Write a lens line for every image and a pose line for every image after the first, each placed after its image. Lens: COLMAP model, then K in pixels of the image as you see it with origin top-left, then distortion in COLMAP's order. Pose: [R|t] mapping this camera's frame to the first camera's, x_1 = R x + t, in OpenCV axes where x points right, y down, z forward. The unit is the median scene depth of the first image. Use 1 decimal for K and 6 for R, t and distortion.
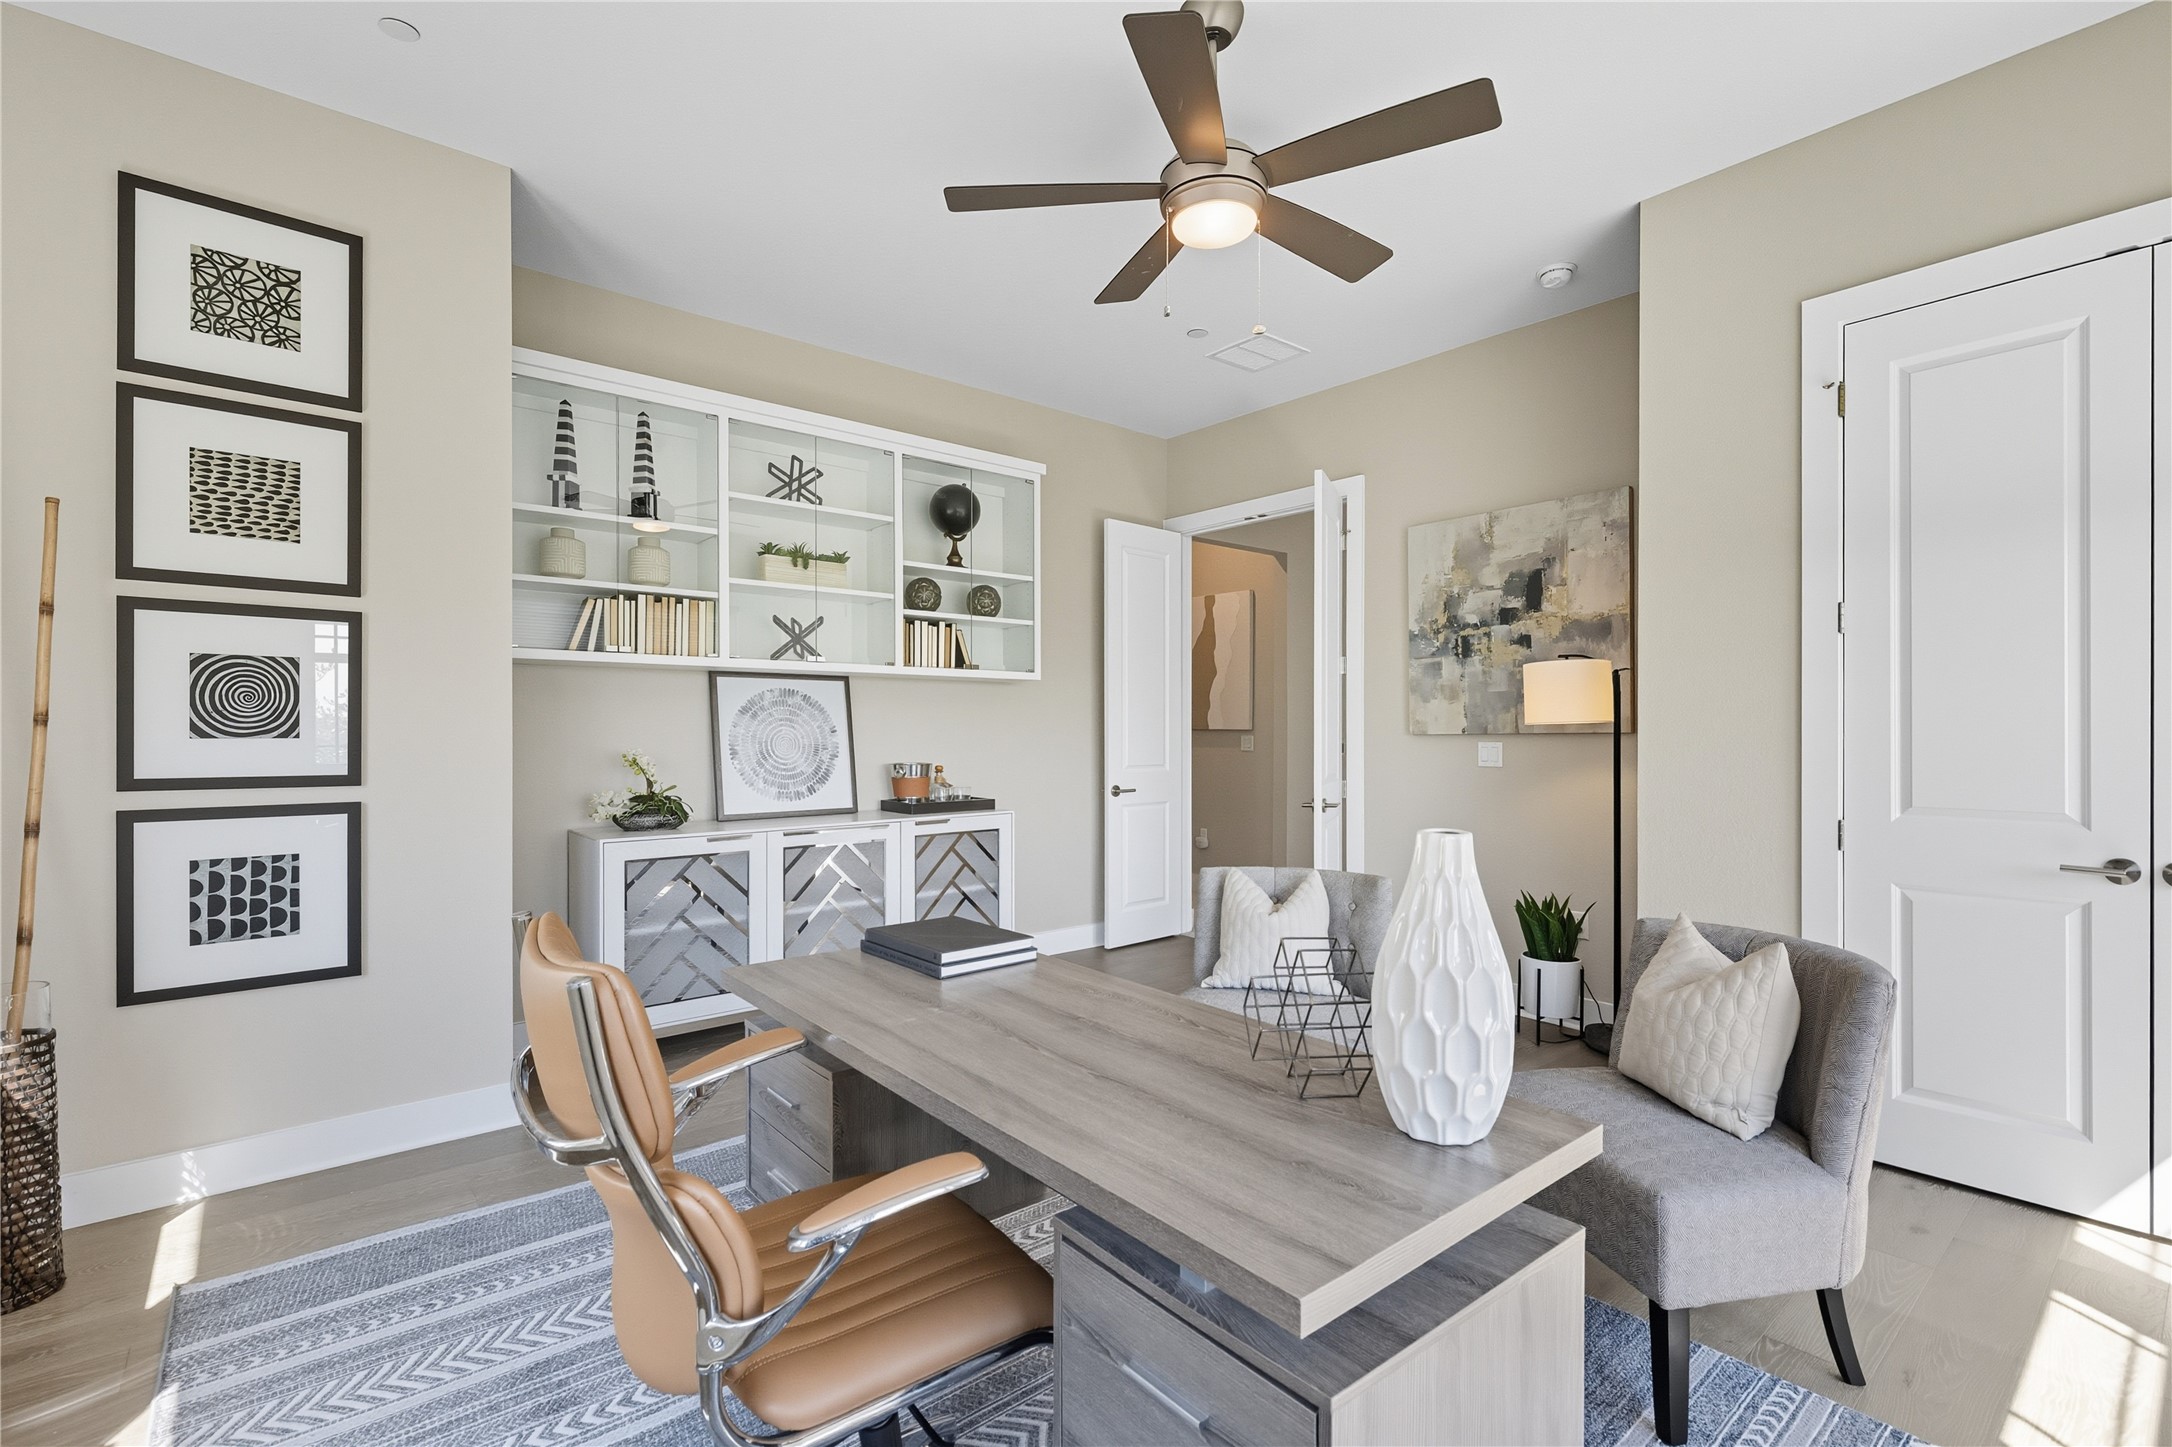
lens RADIAL K [[972.1, 0, 1094.4], [0, 972.1, 725.8], [0, 0, 1]] dist [-0.000146, -0.000241]
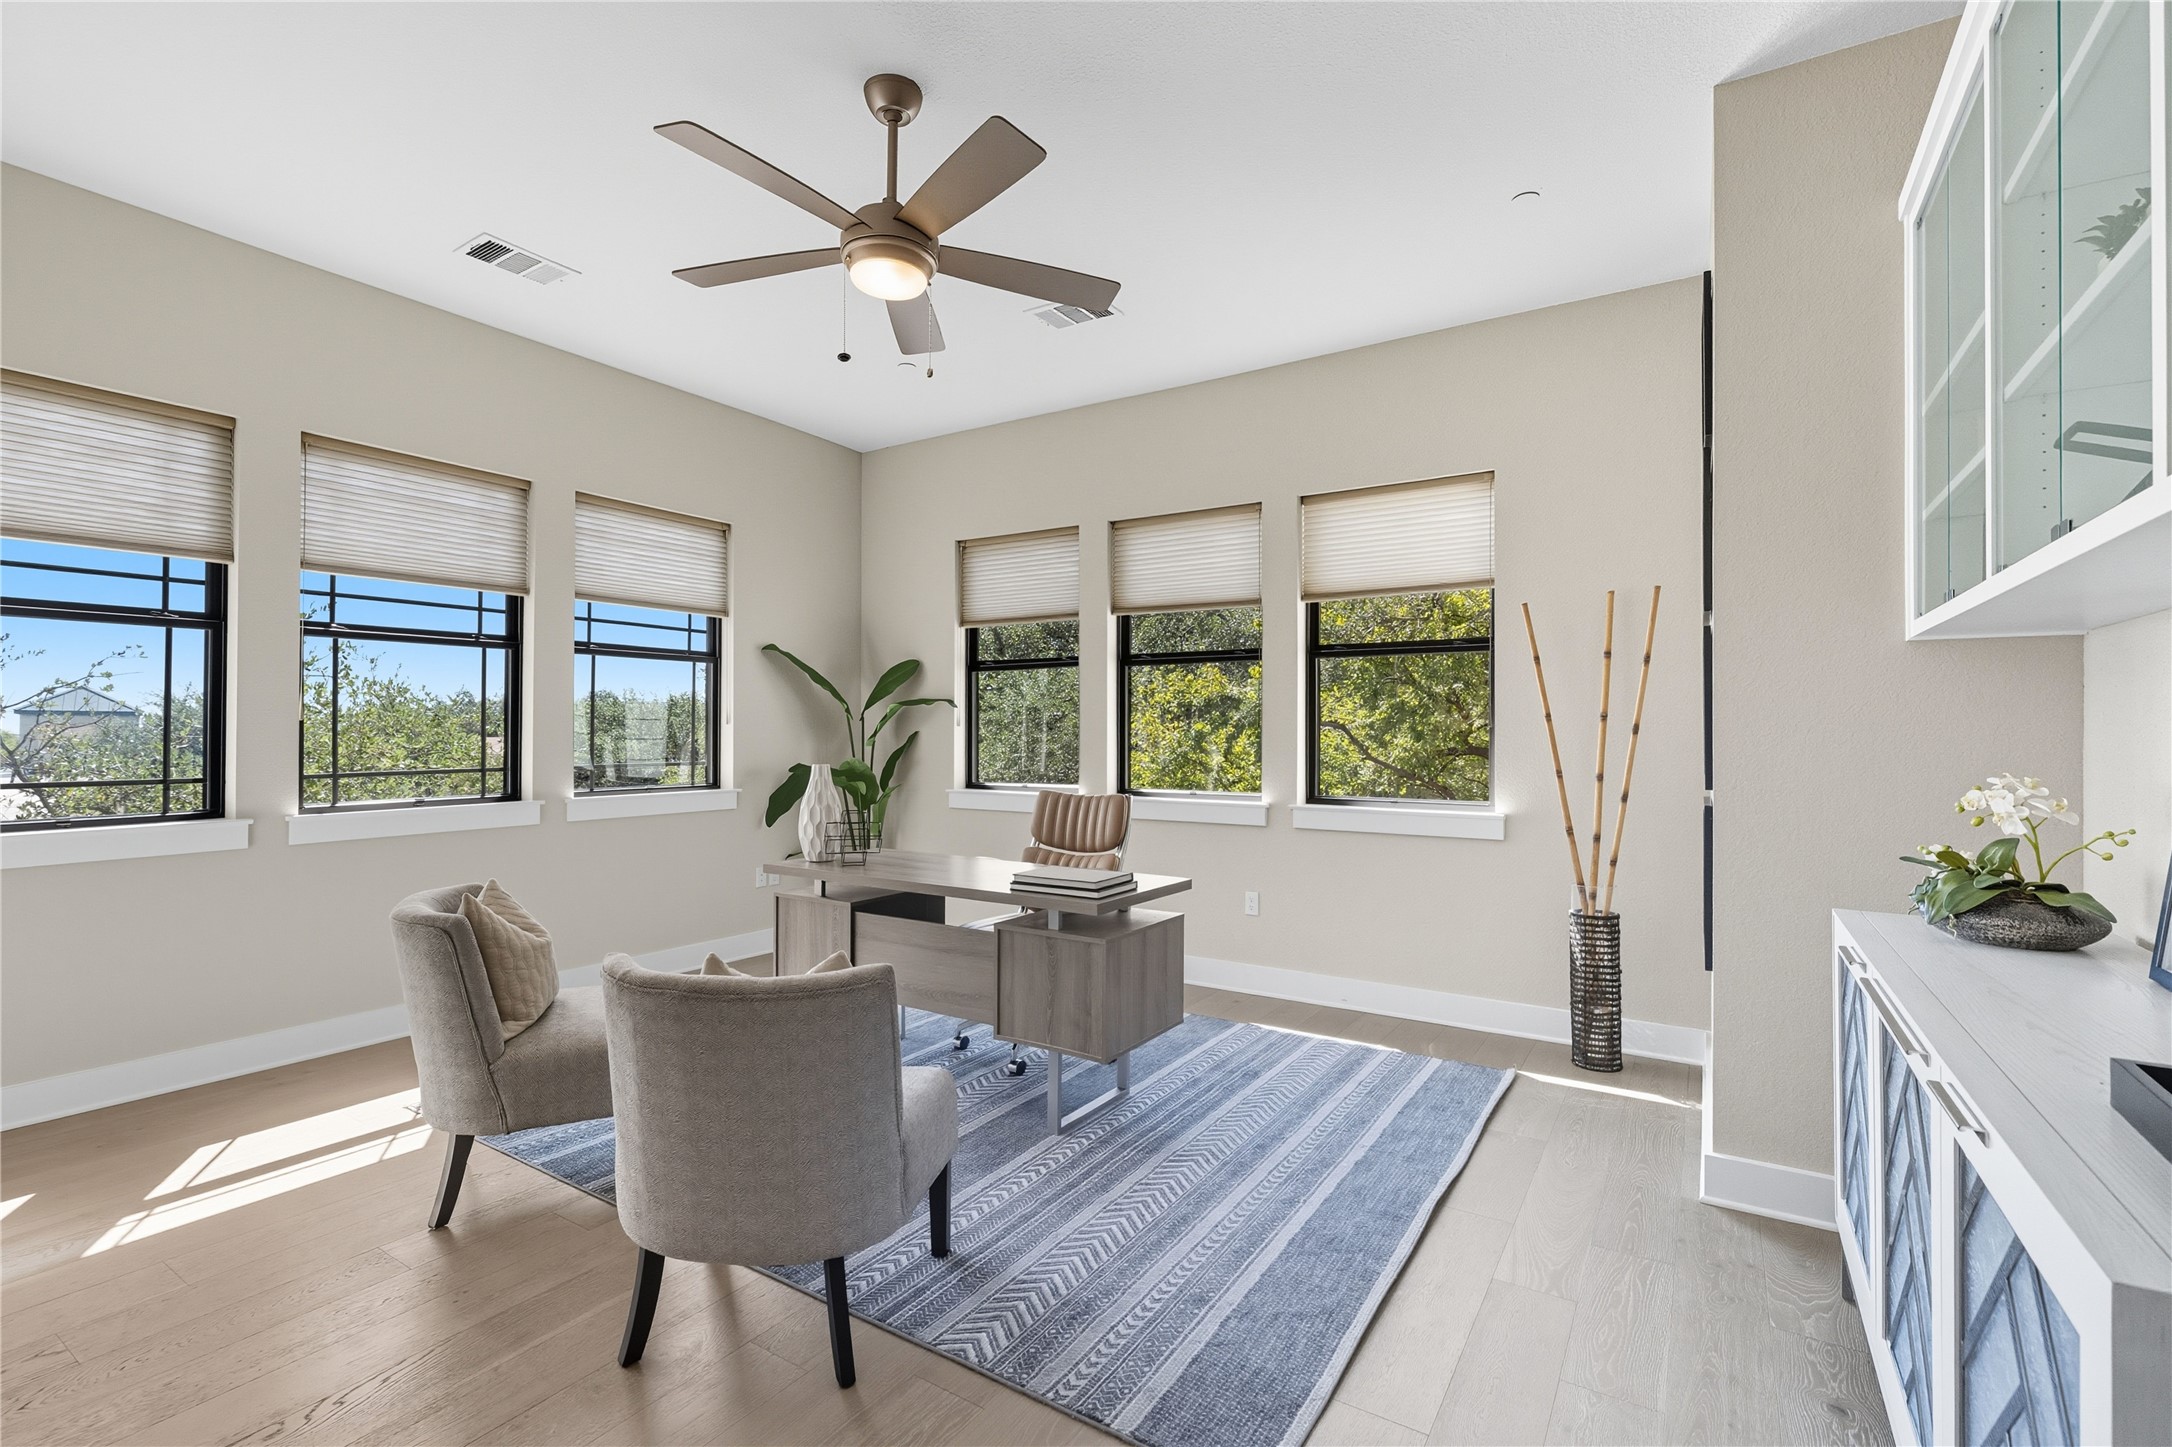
lens RADIAL K [[972.1, 0, 1094.4], [0, 972.1, 725.8], [0, 0, 1]] dist [-0.000146, -0.000241]
pose [[-0.954396, -0.005205, -0.298499, 0.260660], [-0.003533, 0.999975, -0.006143, -0.000396], [0.298524, -0.004808, -0.954390, 2.456714]]
